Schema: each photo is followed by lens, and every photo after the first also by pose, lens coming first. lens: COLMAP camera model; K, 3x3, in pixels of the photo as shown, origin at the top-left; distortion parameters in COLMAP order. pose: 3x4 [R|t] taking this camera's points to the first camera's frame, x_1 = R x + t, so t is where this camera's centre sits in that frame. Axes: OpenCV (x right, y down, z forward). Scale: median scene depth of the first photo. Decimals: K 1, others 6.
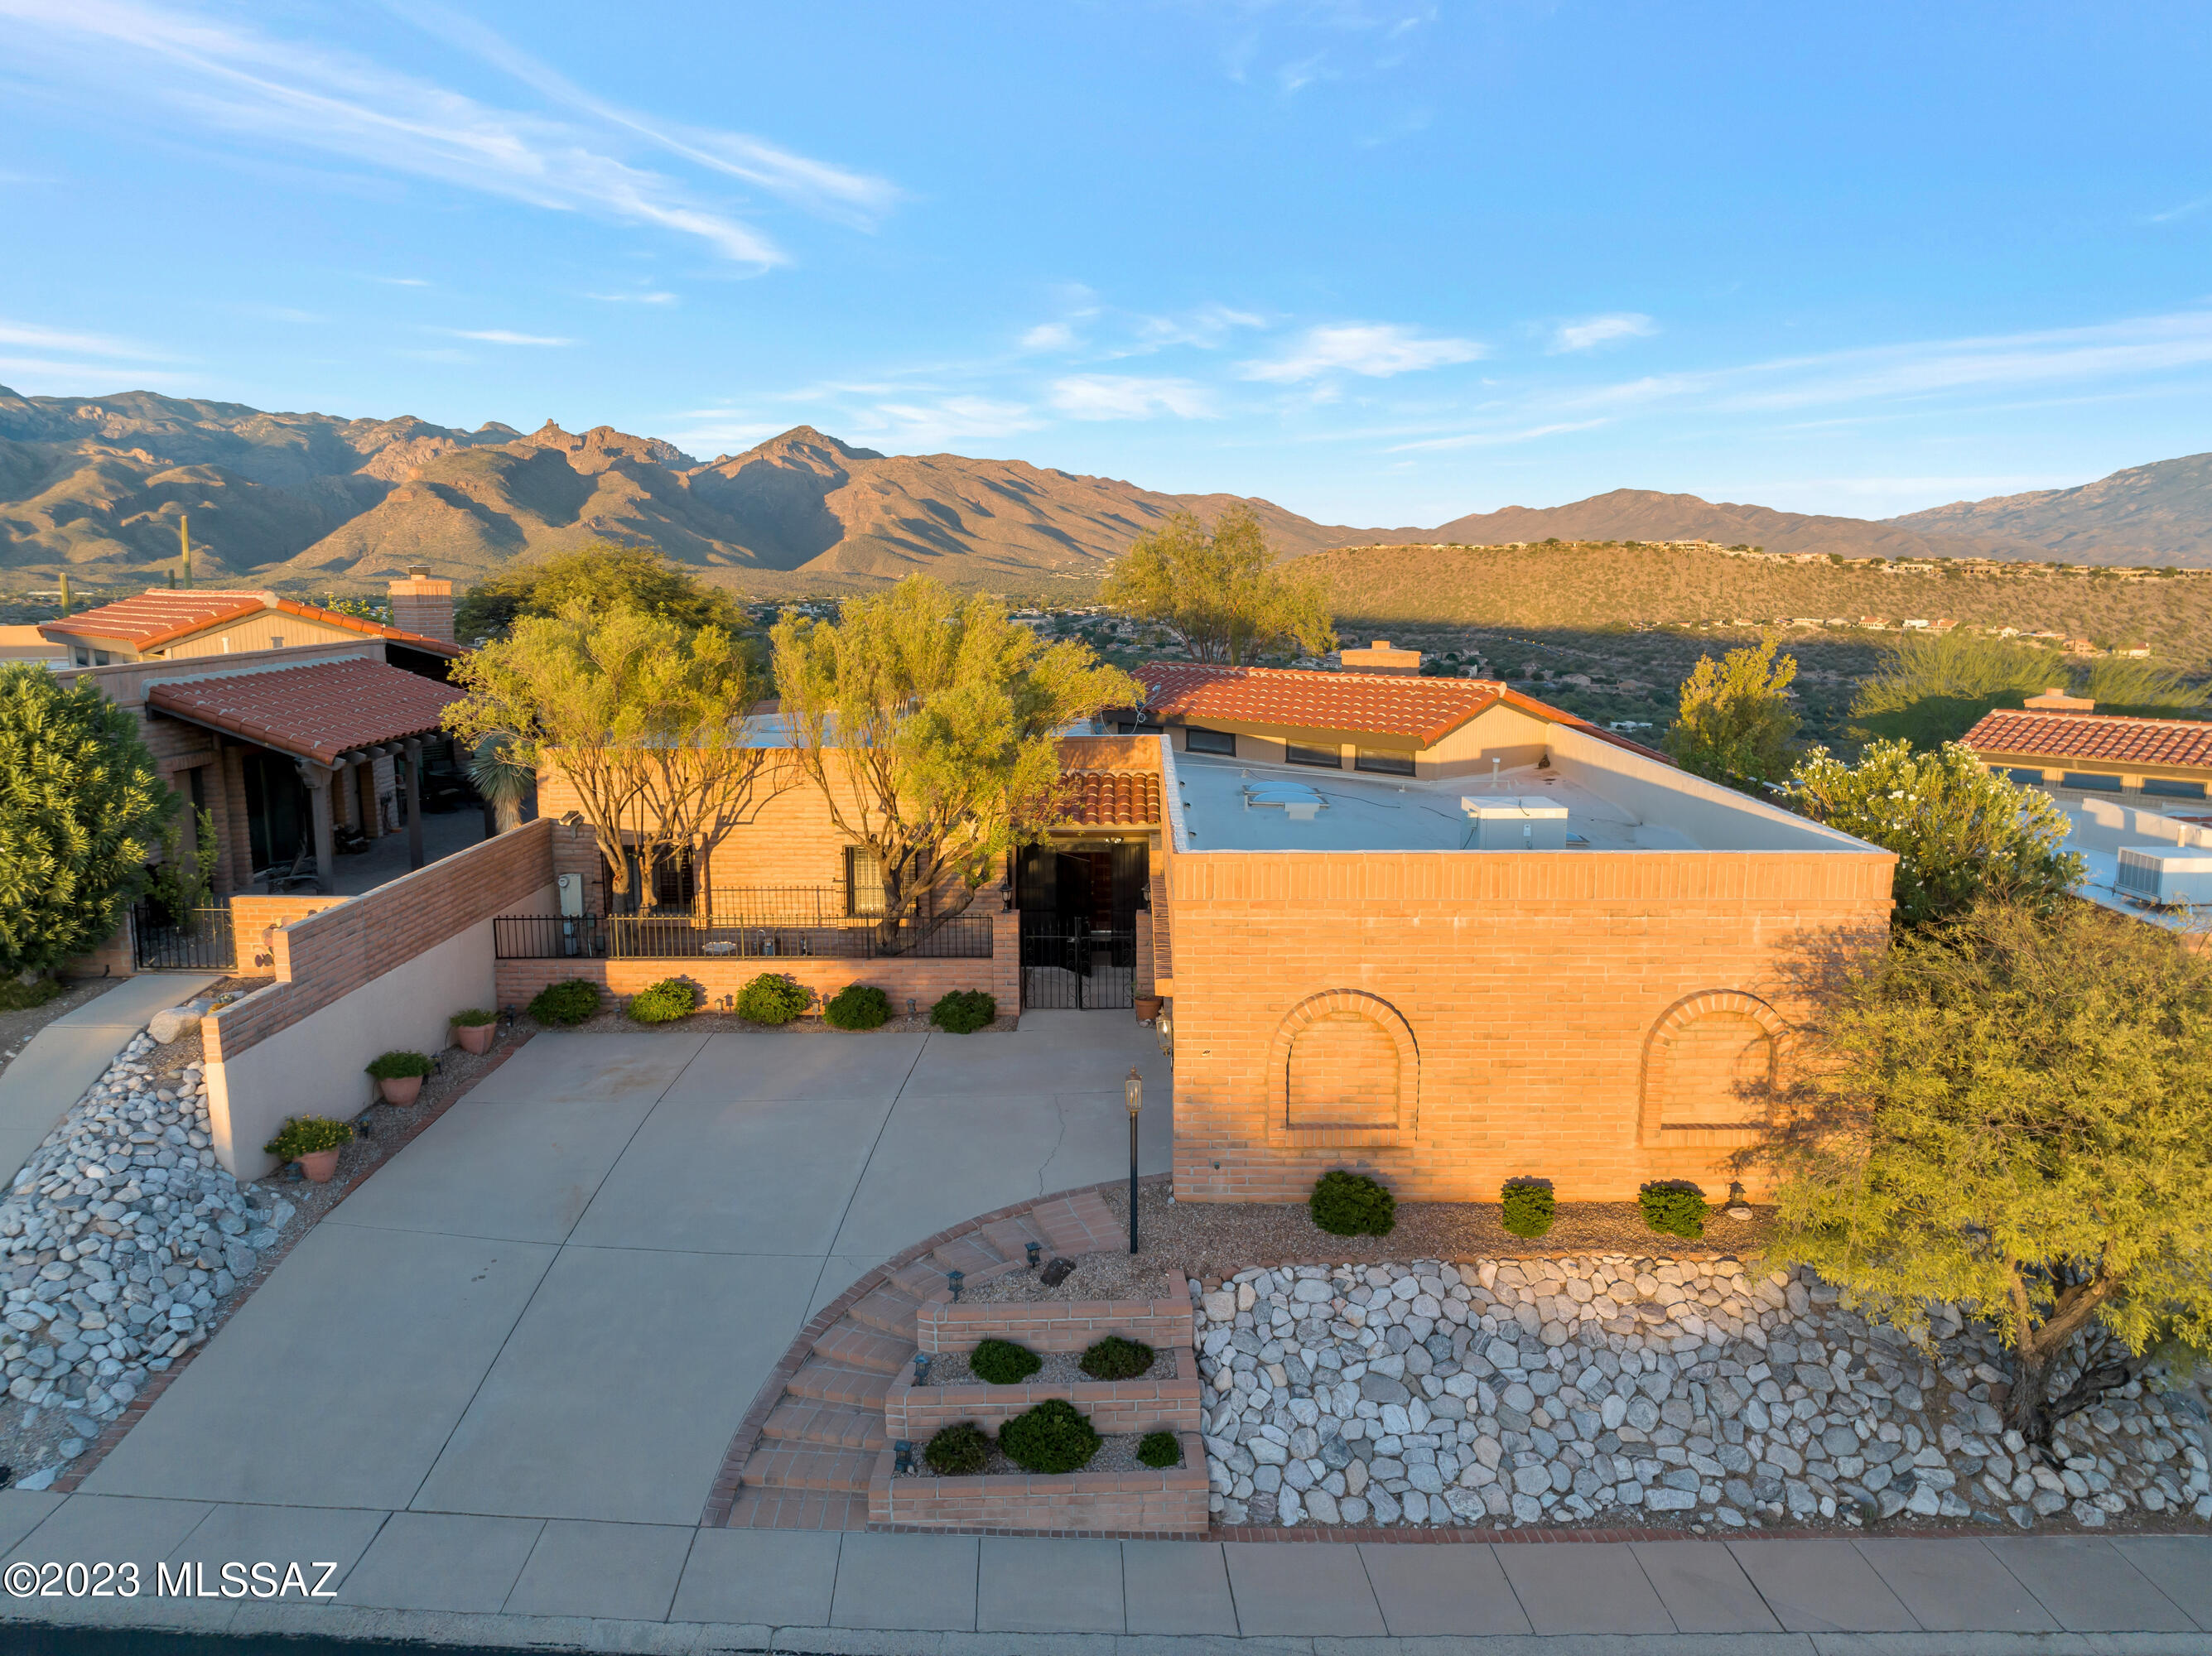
lens RADIAL K [[1567.4, 0, 1110.7], [0, 1567.4, 817.7], [0, 0, 1]] dist [-0.041603, 0.012521]
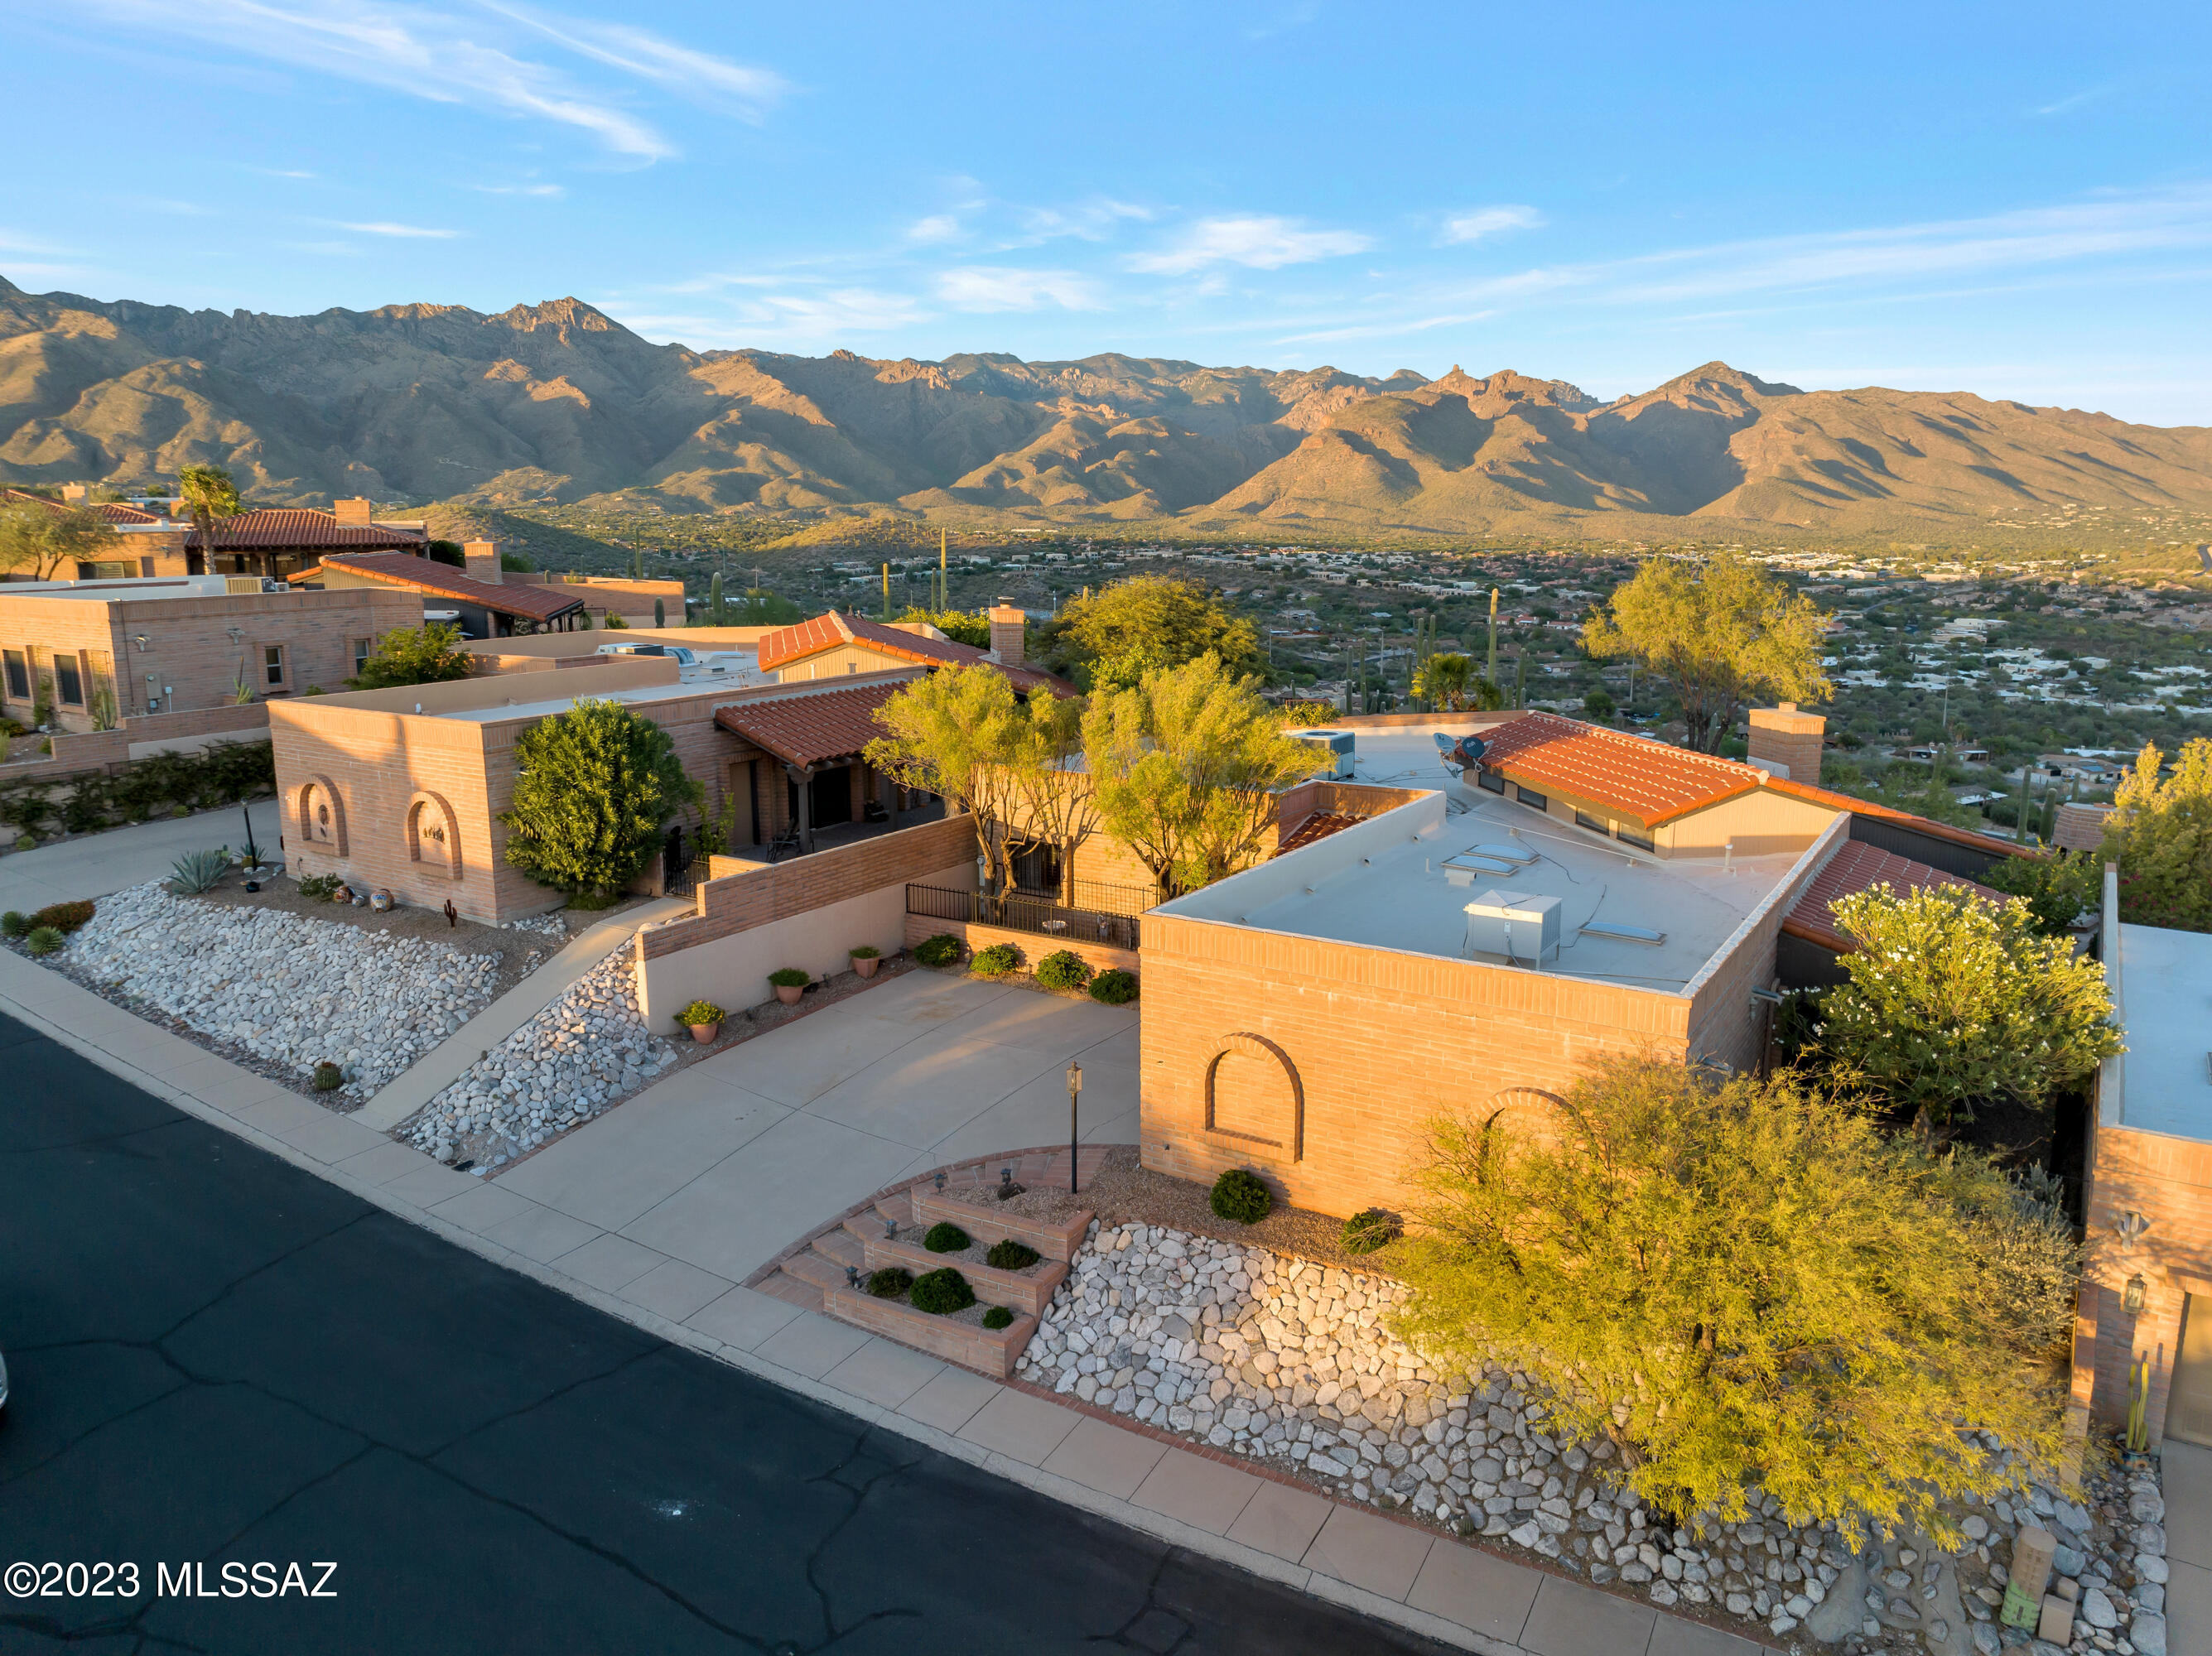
lens RADIAL K [[1567.4, 0, 1104.3], [0, 1567.4, 821.3], [0, 0, 1]] dist [-0.041603, 0.012521]
pose [[0.850243, 0.102309, -0.516352, 0.480122], [-0.082507, 0.994708, 0.061230, -0.092908], [0.519884, -0.009458, 0.854185, -0.118134]]
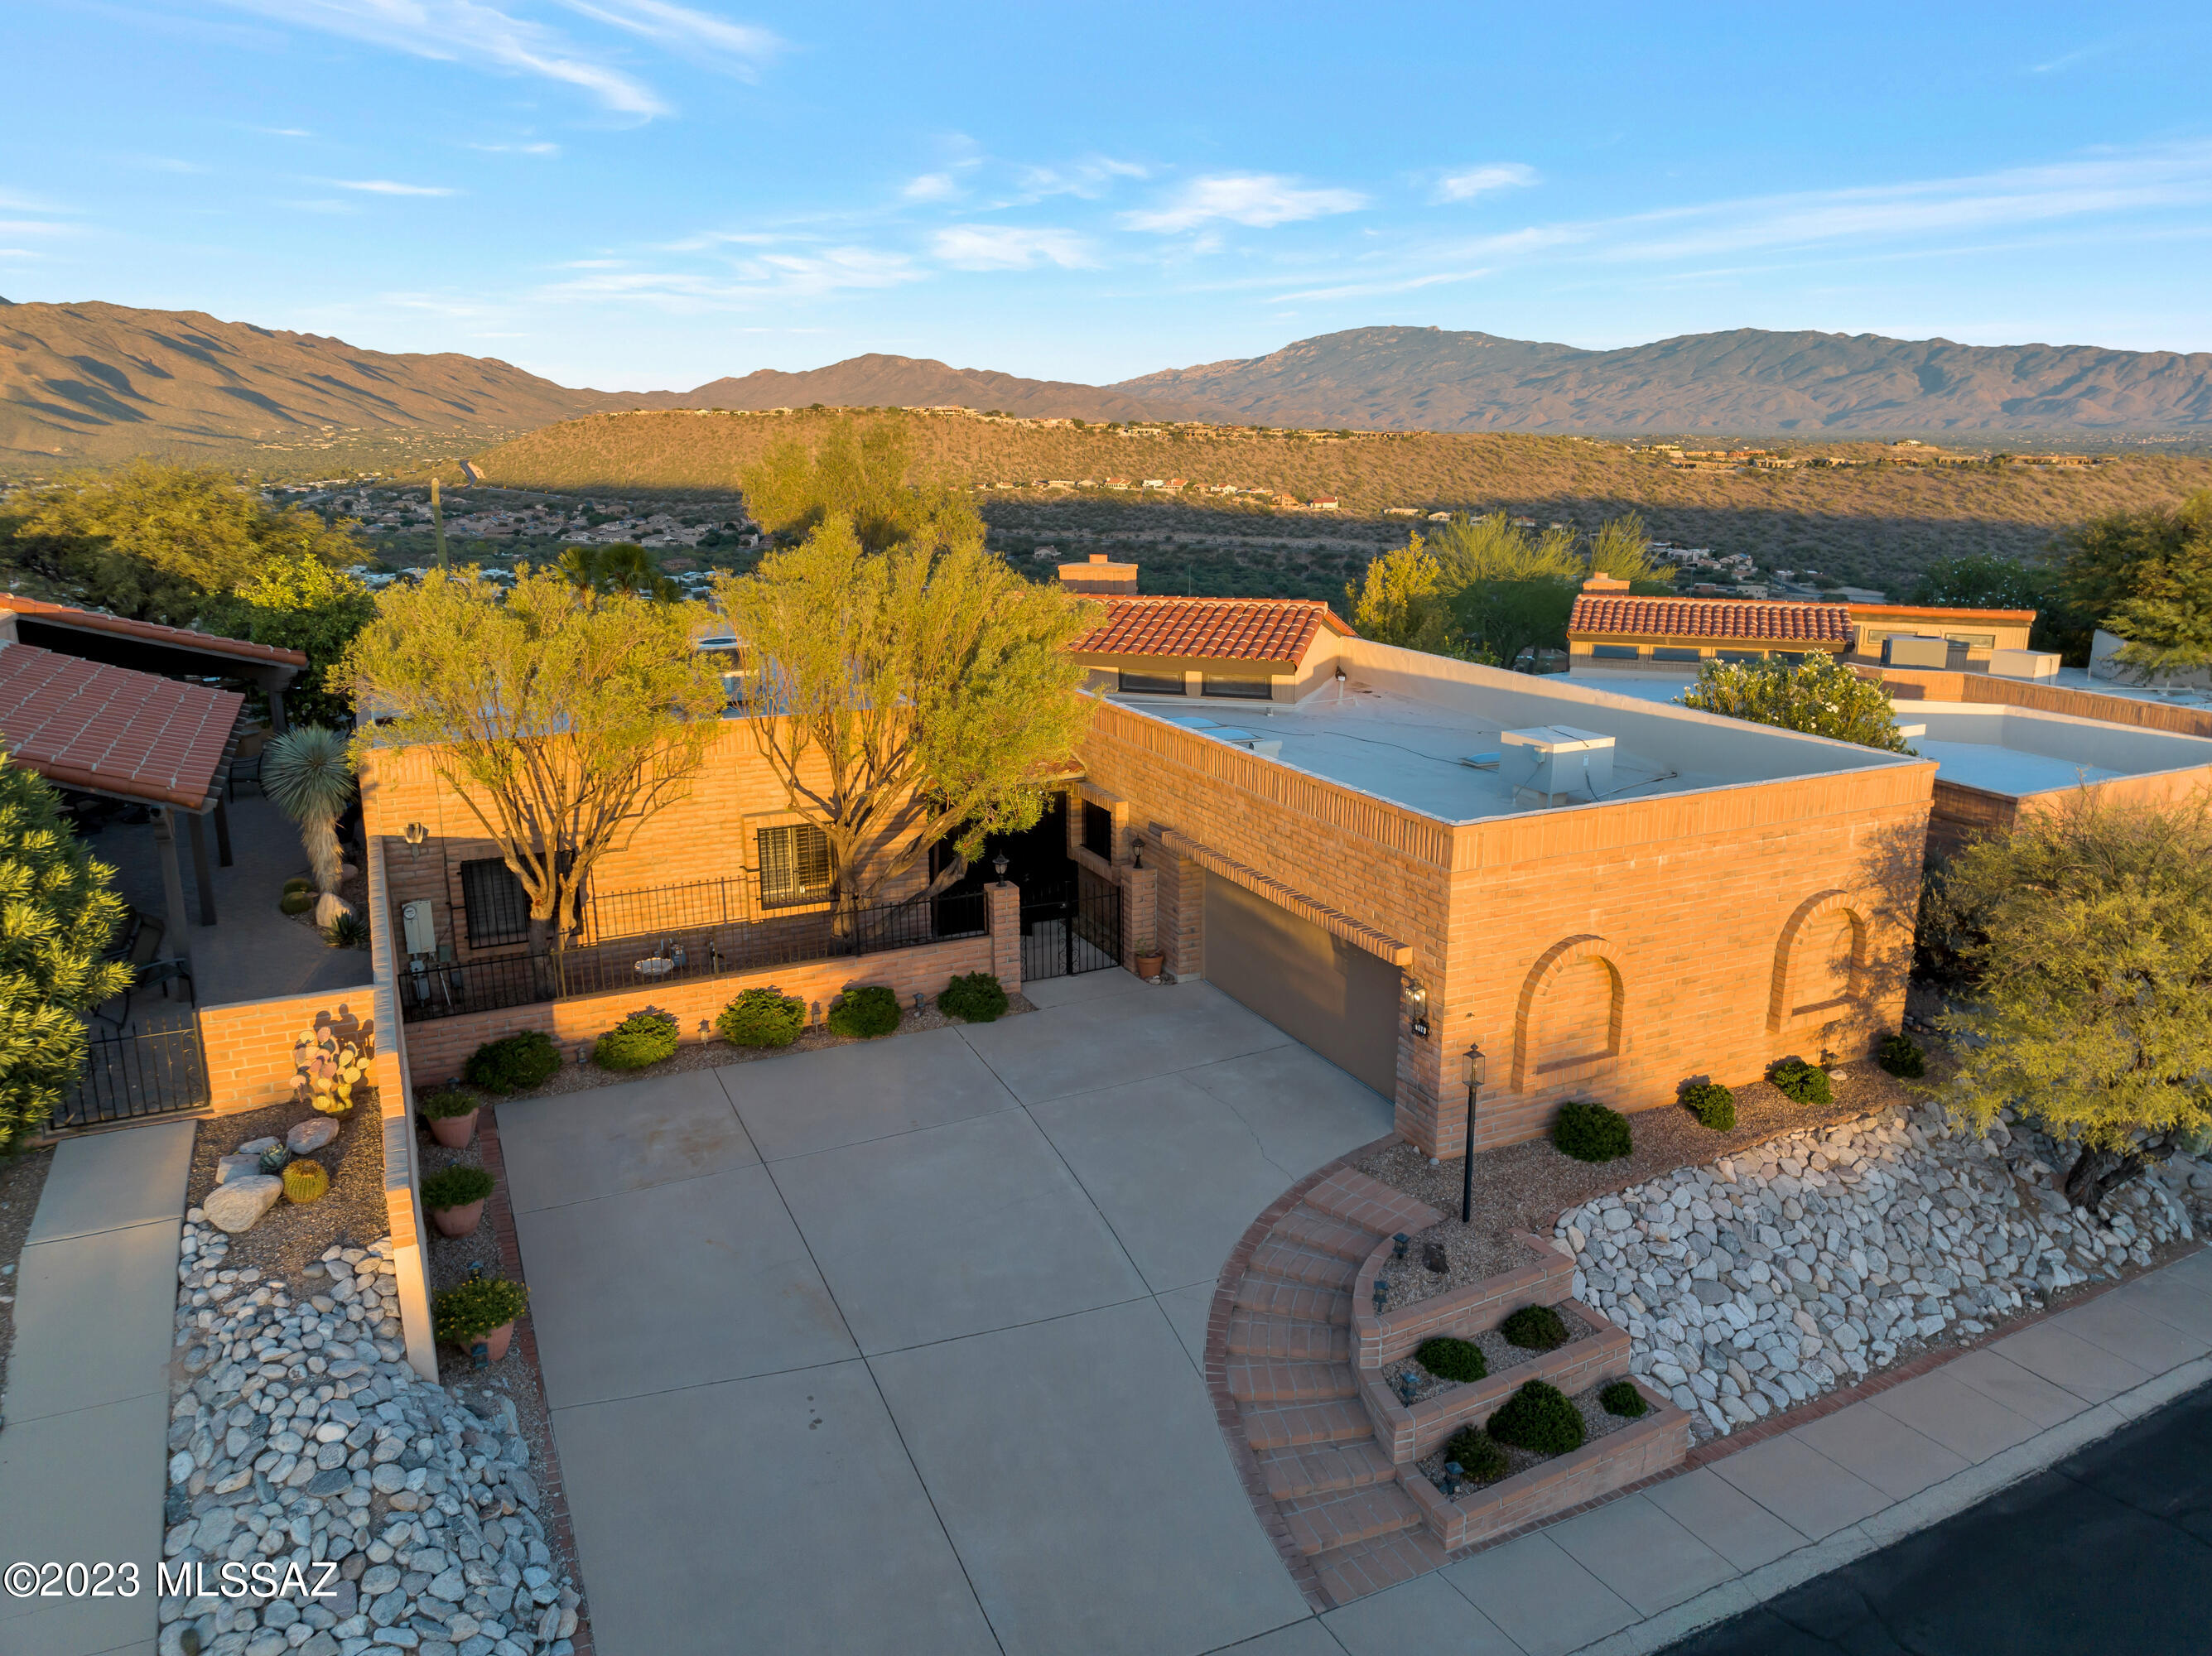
lens RADIAL K [[1567.4, 0, 1117.0], [0, 1567.4, 816.6], [0, 0, 1]] dist [-0.041603, 0.012521]
pose [[0.894802, -0.107041, 0.433442, -0.398335], [0.070907, 0.992583, 0.098744, -0.066479], [-0.440797, -0.057622, 0.895755, 0.133672]]
